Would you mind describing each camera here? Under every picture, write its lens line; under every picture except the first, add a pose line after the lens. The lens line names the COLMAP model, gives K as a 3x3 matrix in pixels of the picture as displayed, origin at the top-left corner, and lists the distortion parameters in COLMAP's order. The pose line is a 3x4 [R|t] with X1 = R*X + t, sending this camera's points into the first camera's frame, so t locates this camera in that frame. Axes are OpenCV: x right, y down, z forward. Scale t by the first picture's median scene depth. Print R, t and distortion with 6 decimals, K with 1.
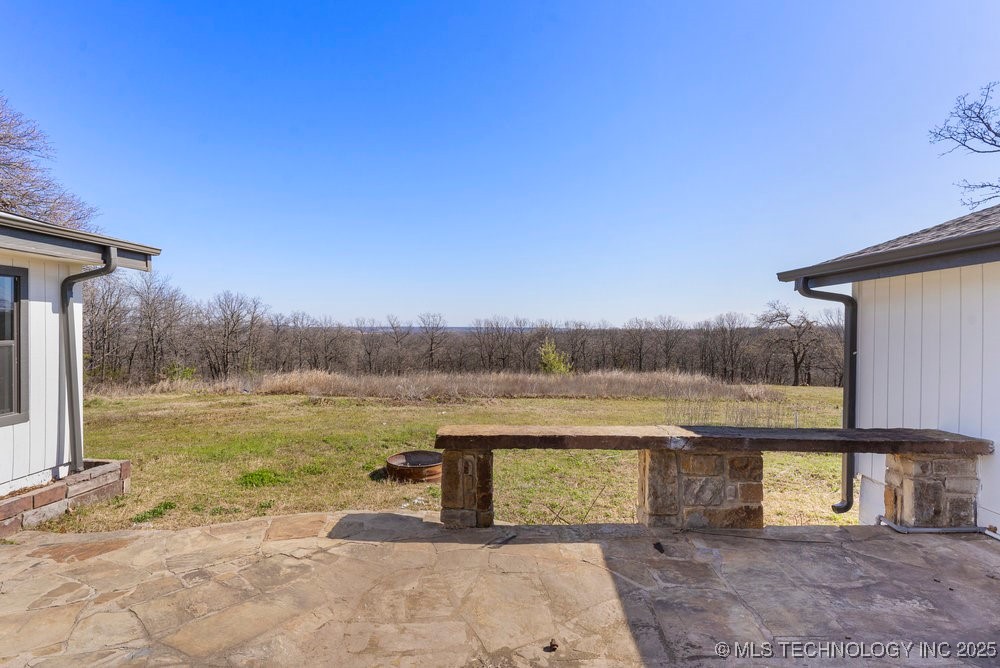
lens RADIAL K [[517.1, 0, 498.8], [0, 517.1, 331.6], [0, 0, 1]] dist [-0.003934, 0.001250]
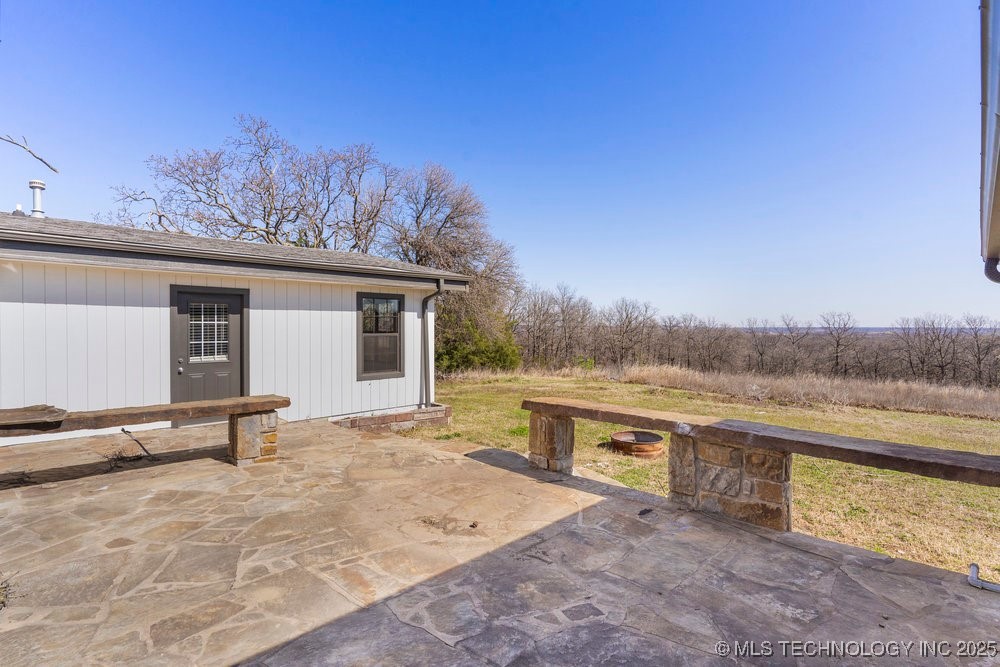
lens RADIAL K [[485.2, 0, 519.3], [0, 485.2, 328.8], [0, 0, 1]] dist [-0.011427, 0.000417]
pose [[0.736397, 0.001744, -0.676548, 0.751629], [-0.006160, 0.999973, -0.004127, 0.007668], [0.676522, 0.007207, 0.736387, -0.003693]]
